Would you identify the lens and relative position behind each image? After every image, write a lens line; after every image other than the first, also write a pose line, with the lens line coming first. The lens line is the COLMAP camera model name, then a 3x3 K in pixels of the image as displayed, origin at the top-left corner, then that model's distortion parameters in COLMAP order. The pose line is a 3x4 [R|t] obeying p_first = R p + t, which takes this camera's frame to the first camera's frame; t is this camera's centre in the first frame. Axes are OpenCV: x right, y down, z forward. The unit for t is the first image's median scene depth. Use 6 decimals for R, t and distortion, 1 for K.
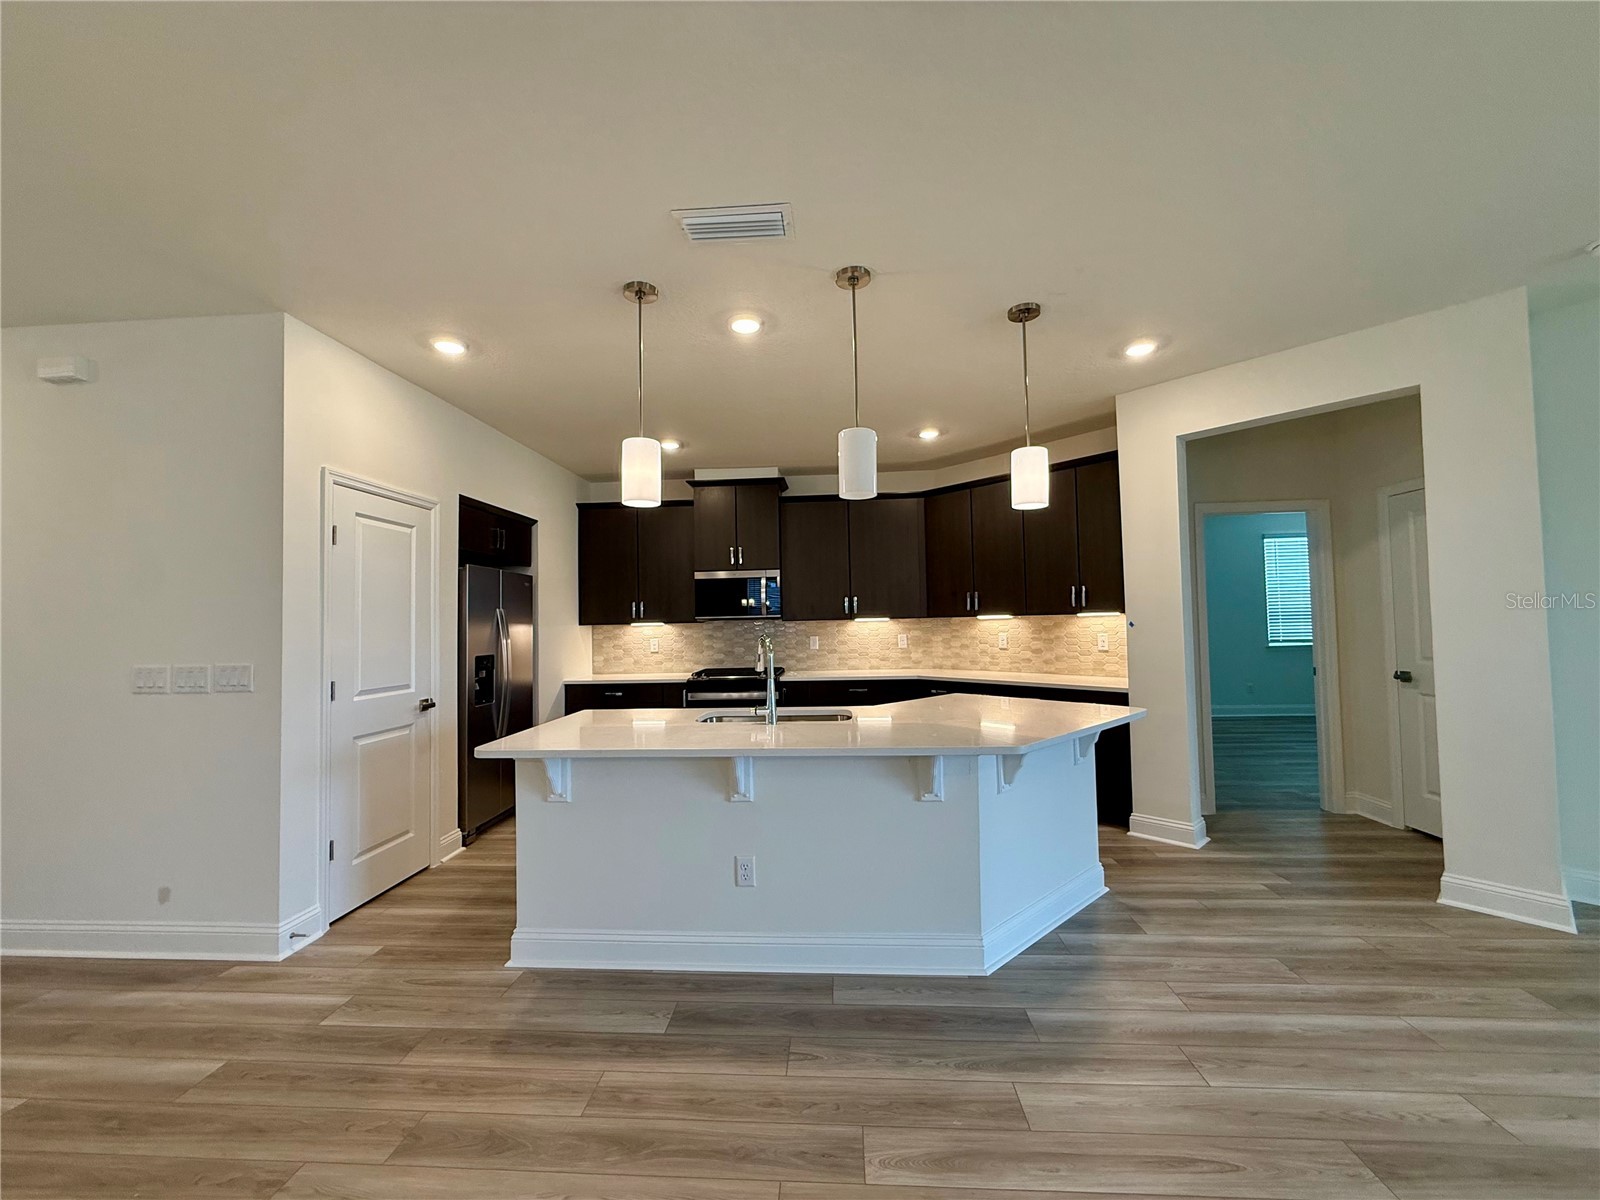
lens RADIAL K [[637.5, 0, 796.7], [0, 637.5, 603.1], [0, 0, 1]] dist [0.000912, -0.000767]
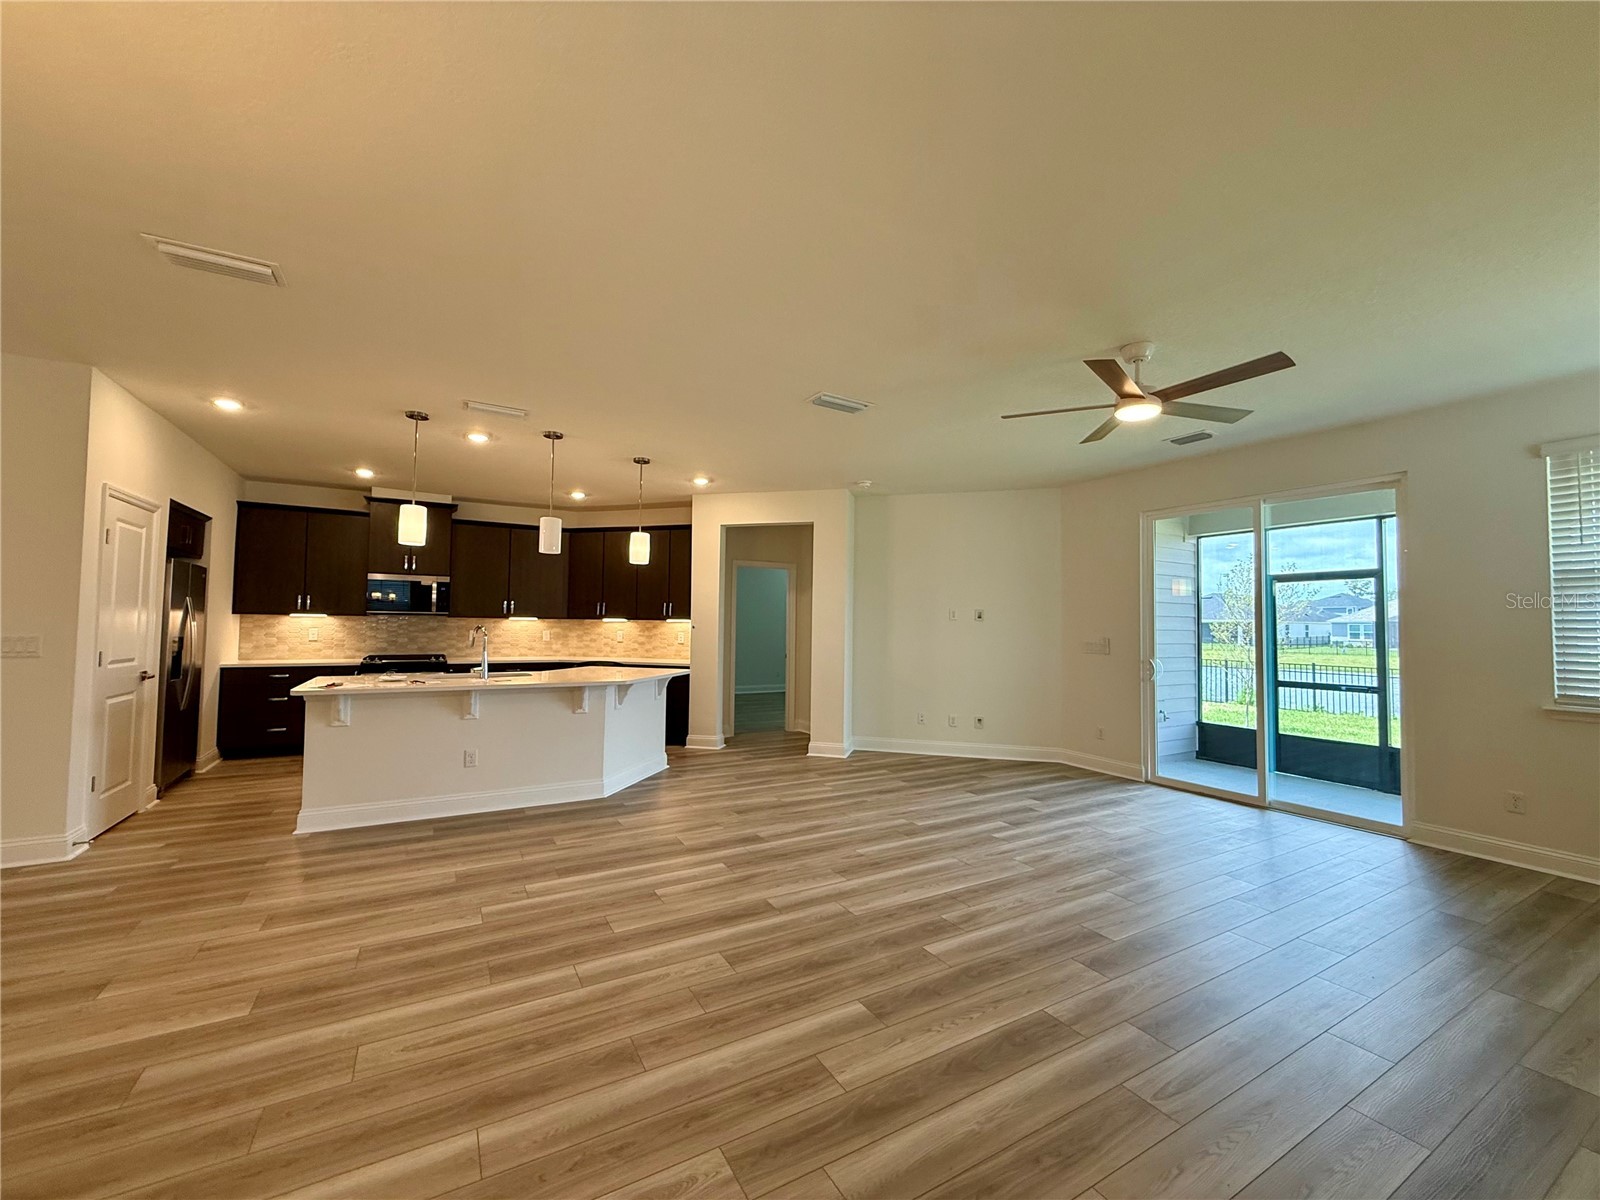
lens RADIAL K [[637.5, 0, 795.6], [0, 637.5, 600.7], [0, 0, 1]] dist [0.000912, -0.000767]
pose [[0.833802, 0.053463, 0.549469, -0.221215], [-0.048036, 0.998551, -0.024265, -0.010715], [-0.549970, -0.006162, 0.835161, -0.659776]]
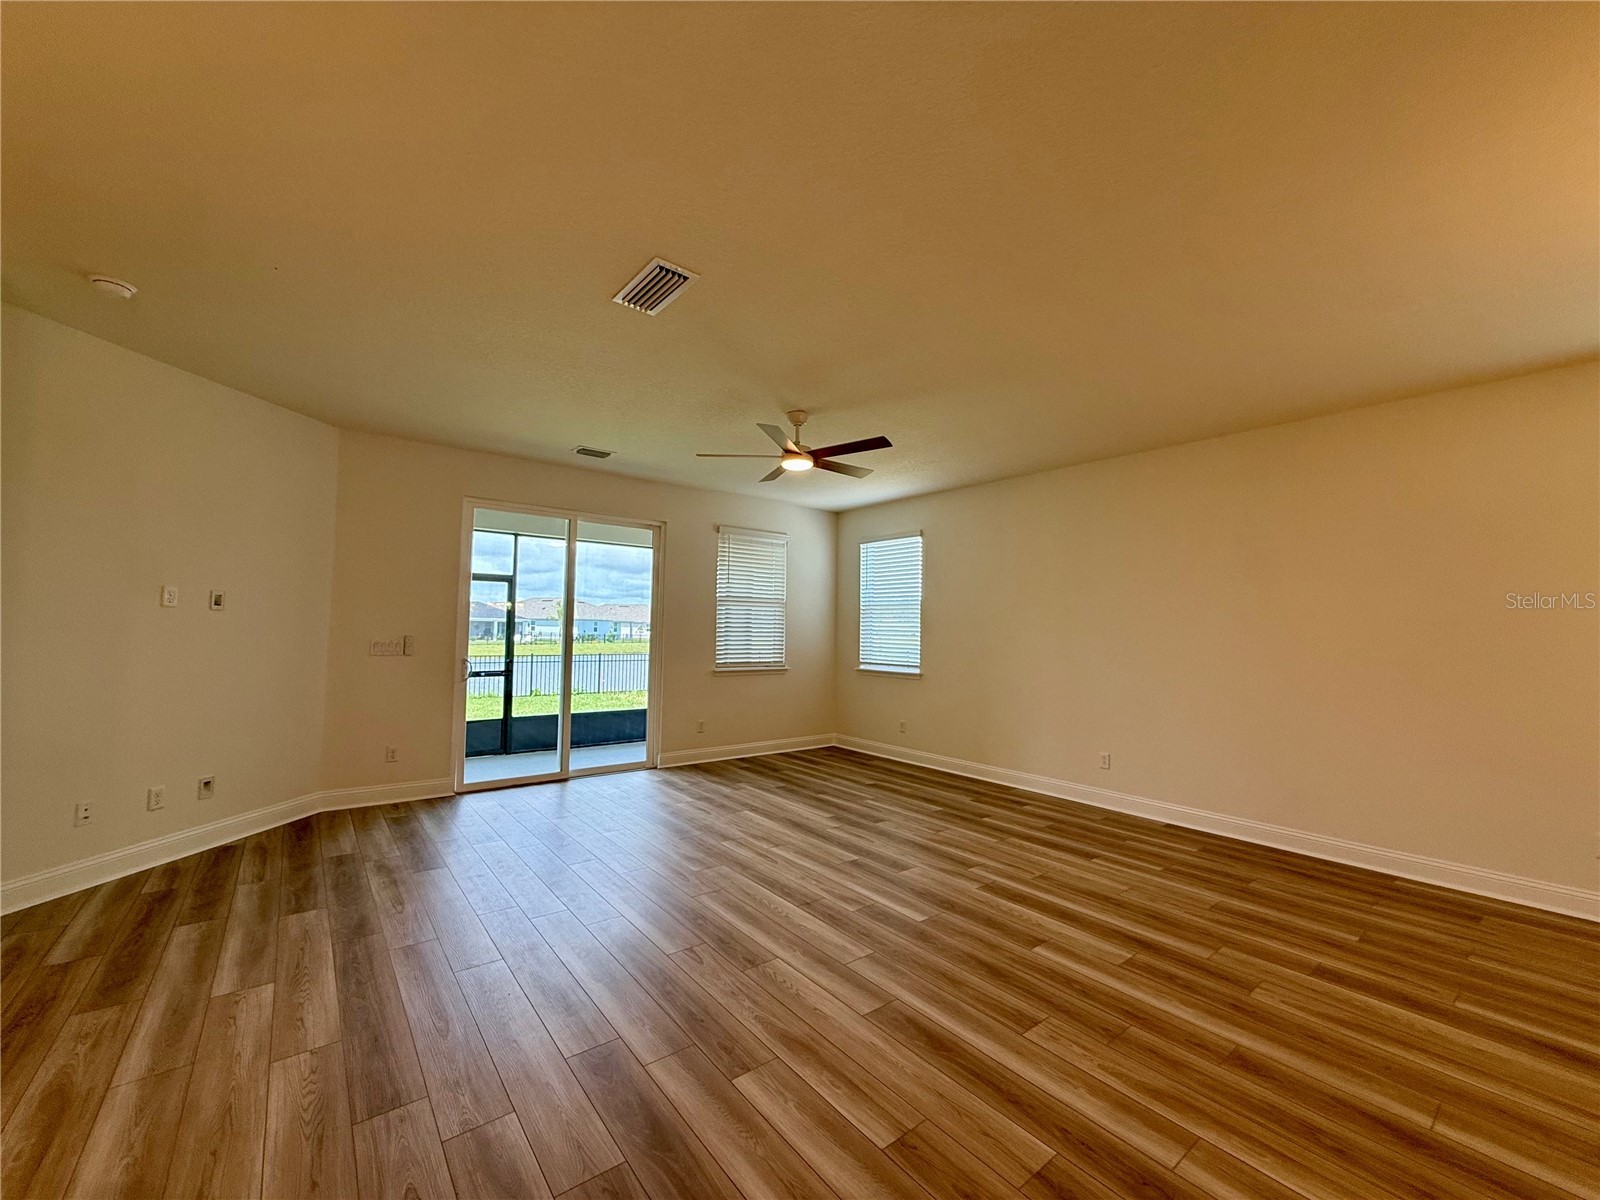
lens RADIAL K [[637.5, 0, 795.4], [0, 637.5, 602.7], [0, 0, 1]] dist [0.000912, -0.000767]
pose [[-0.669021, 0.042819, 0.742009, -0.193788], [-0.027102, 0.996270, -0.081928, 0.024735], [-0.742750, -0.074921, -0.665364, 0.539156]]
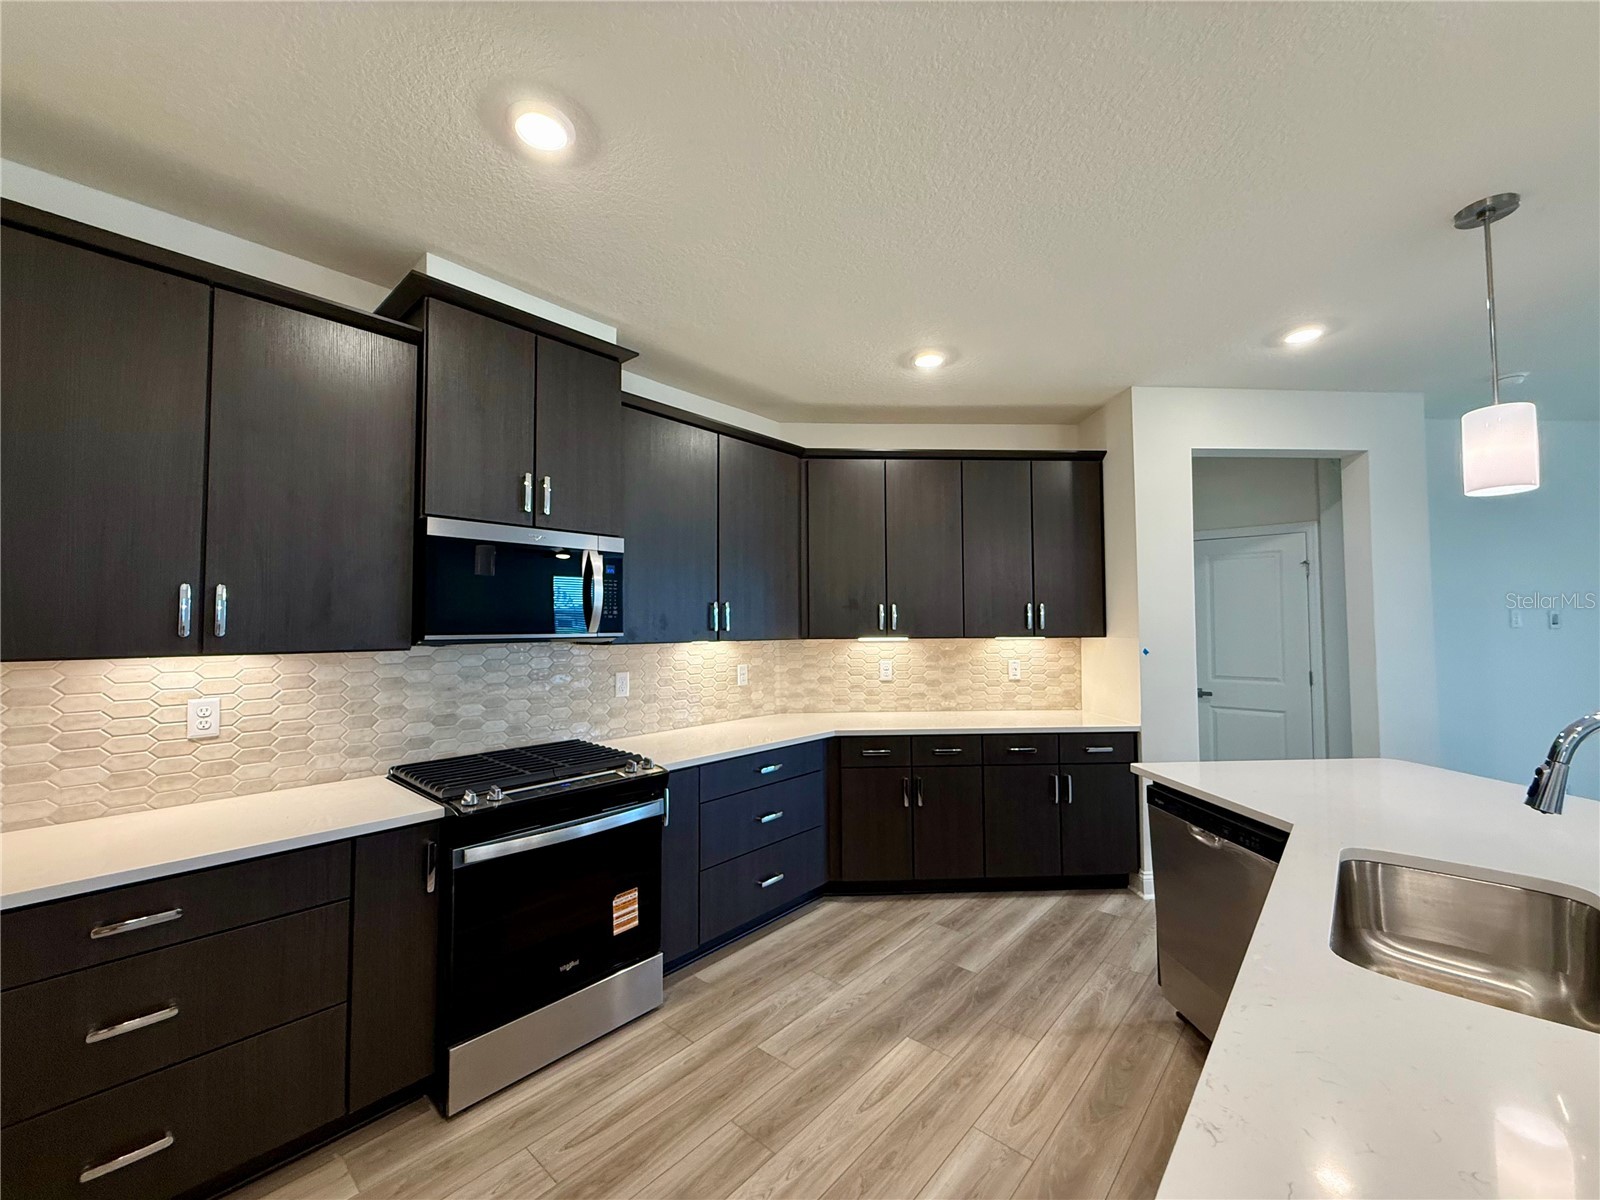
lens RADIAL K [[637.5, 0, 794.1], [0, 637.5, 601.1], [0, 0, 1]] dist [0.000912, -0.000767]
pose [[0.617589, 0.048744, 0.784989, -0.486422], [-0.032016, 0.998808, -0.036832, 0.012496], [-0.785849, -0.002385, 0.618414, 0.900553]]
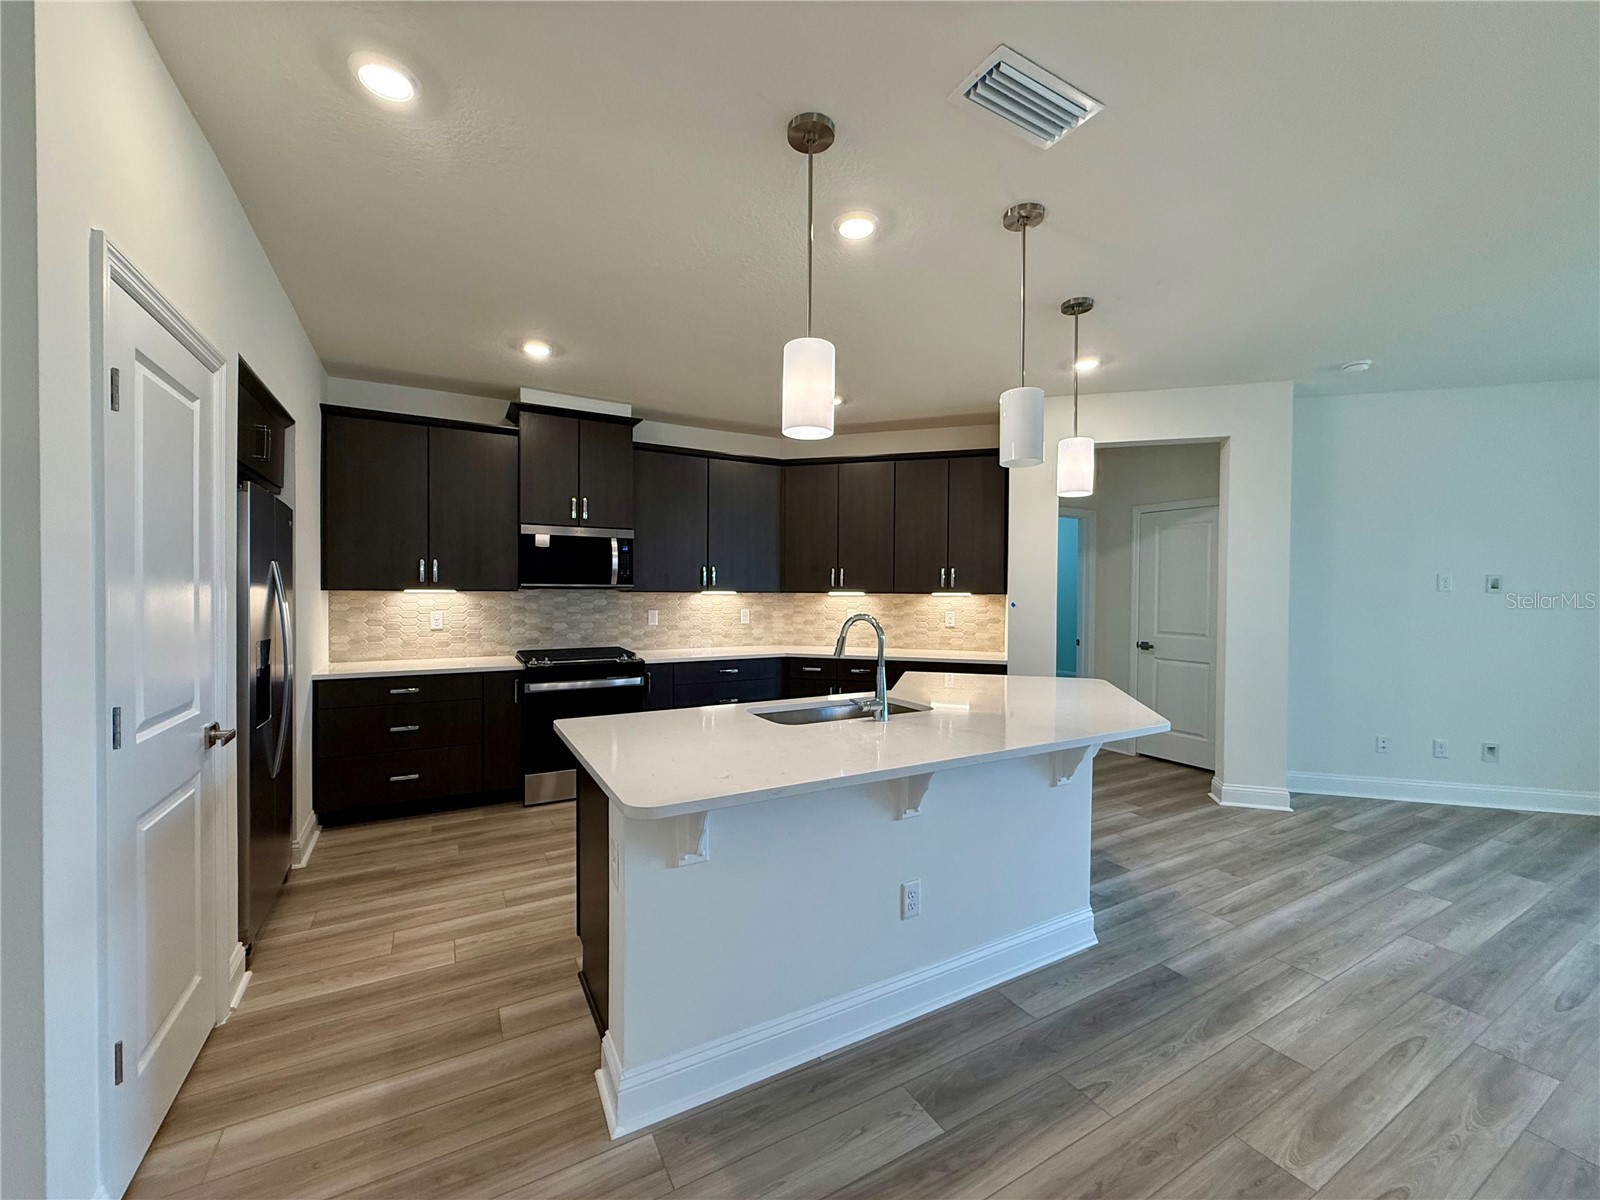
lens RADIAL K [[637.5, 0, 794.9], [0, 637.5, 600.8], [0, 0, 1]] dist [0.000912, -0.000767]
pose [[0.837612, 0.018757, 0.545943, -0.455282], [-0.041104, 0.998741, 0.028750, 0.010503], [-0.544717, -0.046522, 0.837329, 0.277092]]
